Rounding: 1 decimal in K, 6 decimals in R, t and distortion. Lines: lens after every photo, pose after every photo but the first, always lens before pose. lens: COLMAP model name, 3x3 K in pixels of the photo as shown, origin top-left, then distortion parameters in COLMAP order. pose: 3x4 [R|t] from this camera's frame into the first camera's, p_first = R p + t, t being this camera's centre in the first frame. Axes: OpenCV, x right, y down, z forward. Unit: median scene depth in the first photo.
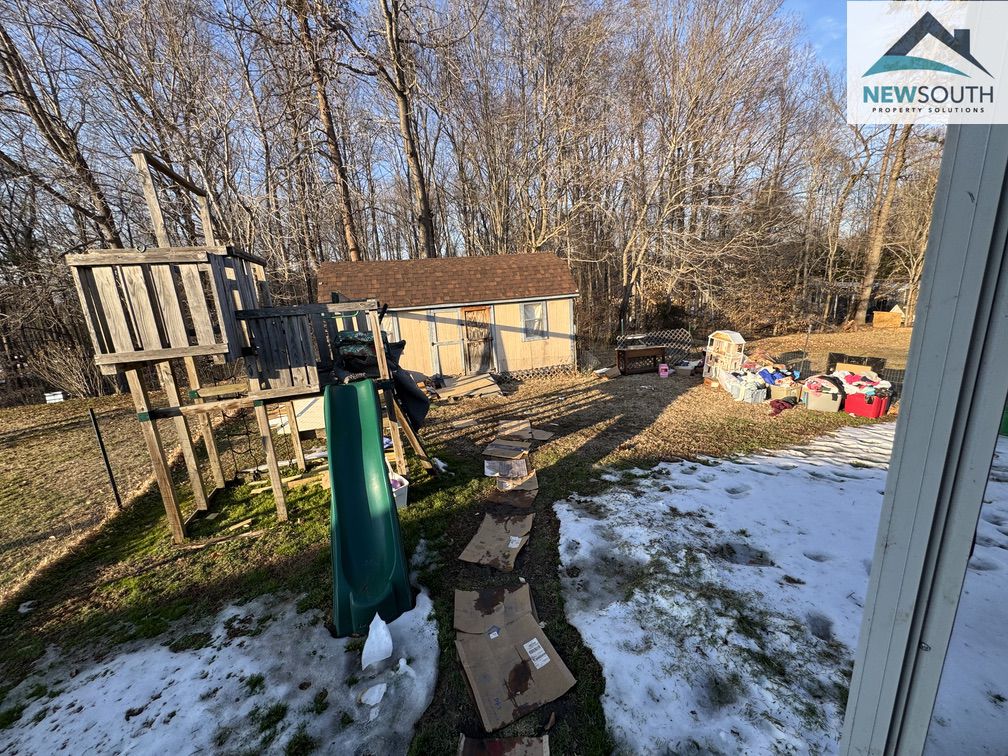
lens RADIAL K [[395.4, 0, 504.2], [0, 395.4, 378.0], [0, 0, 1]] dist [-0.000844, 0.000253]
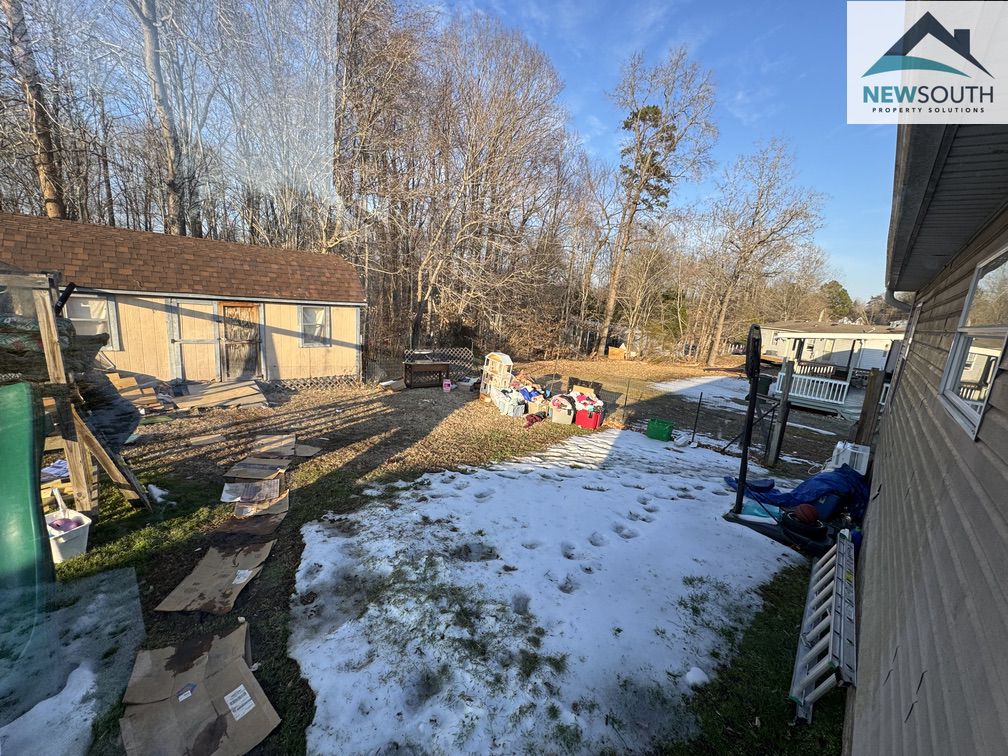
lens RADIAL K [[395.4, 0, 508.8], [0, 395.4, 378.6], [0, 0, 1]] dist [-0.000844, 0.000253]
pose [[0.890139, 0.047947, 0.453159, 0.103308], [-0.036085, 0.998743, -0.034792, -0.009865], [-0.454258, 0.014618, 0.890750, -0.039973]]
